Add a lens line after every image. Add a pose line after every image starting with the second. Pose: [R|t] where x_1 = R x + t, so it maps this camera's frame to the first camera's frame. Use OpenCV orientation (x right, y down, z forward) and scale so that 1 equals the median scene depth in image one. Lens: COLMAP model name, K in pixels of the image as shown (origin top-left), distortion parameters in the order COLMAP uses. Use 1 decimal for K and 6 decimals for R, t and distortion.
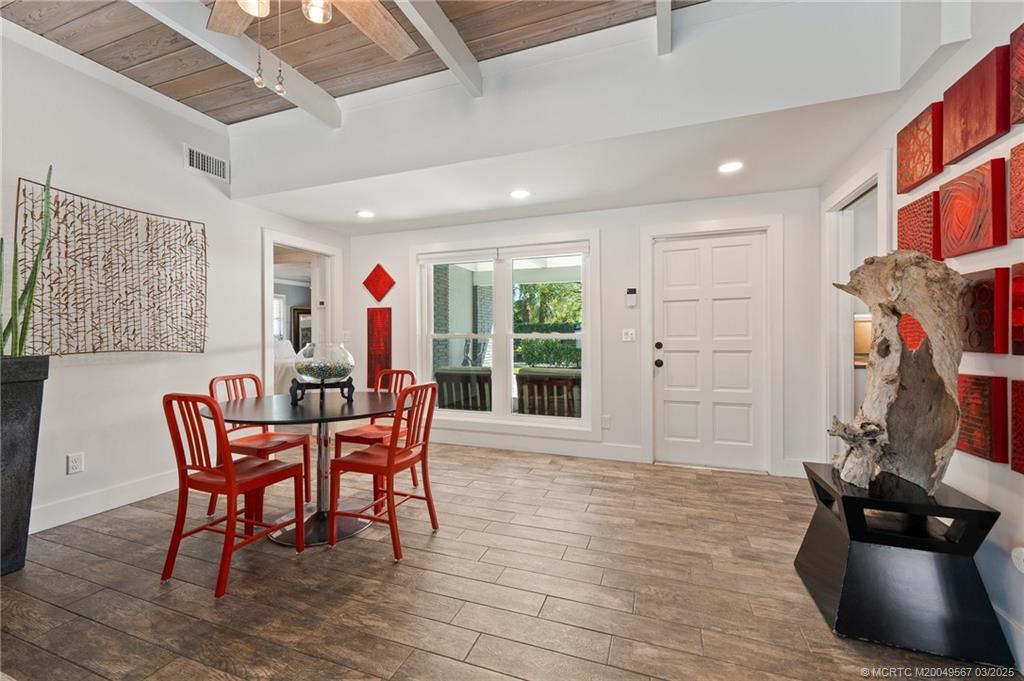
lens RADIAL K [[425.2, 0, 508.7], [0, 425.2, 338.1], [0, 0, 1]] dist [0.002517, -0.000019]
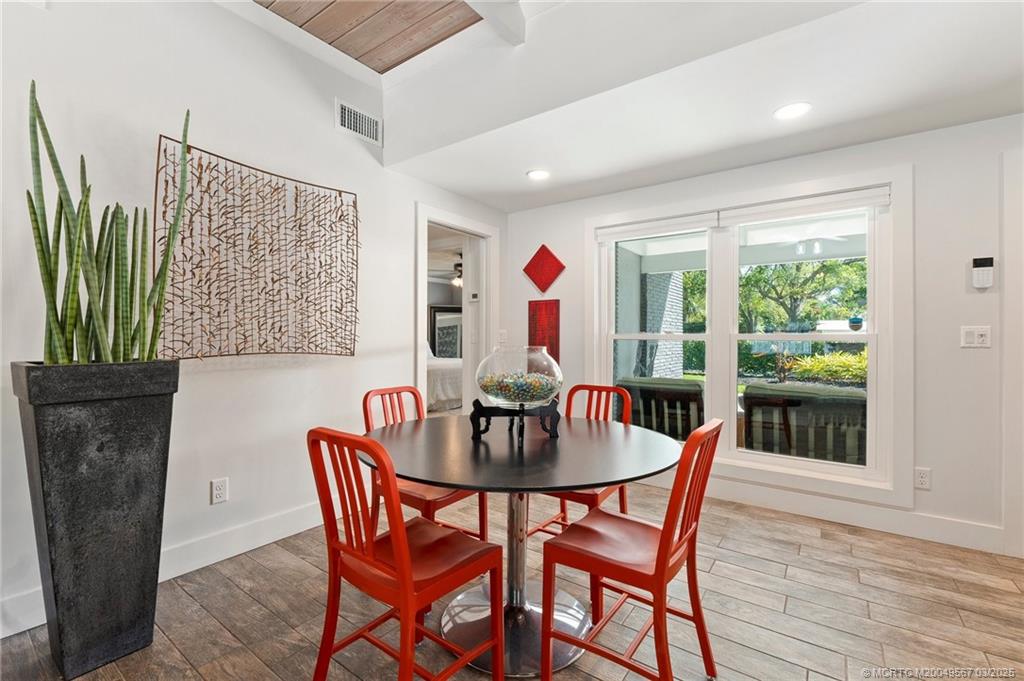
lens RADIAL K [[445.7, 0, 506.6], [0, 445.7, 337.9], [0, 0, 1]] dist [-0.008655, 0.000513]
pose [[0.962625, 0.006153, -0.270767, -0.238927], [-0.006571, 0.999978, -0.000637, -0.000712], [0.270757, 0.002393, 0.962645, 0.303614]]
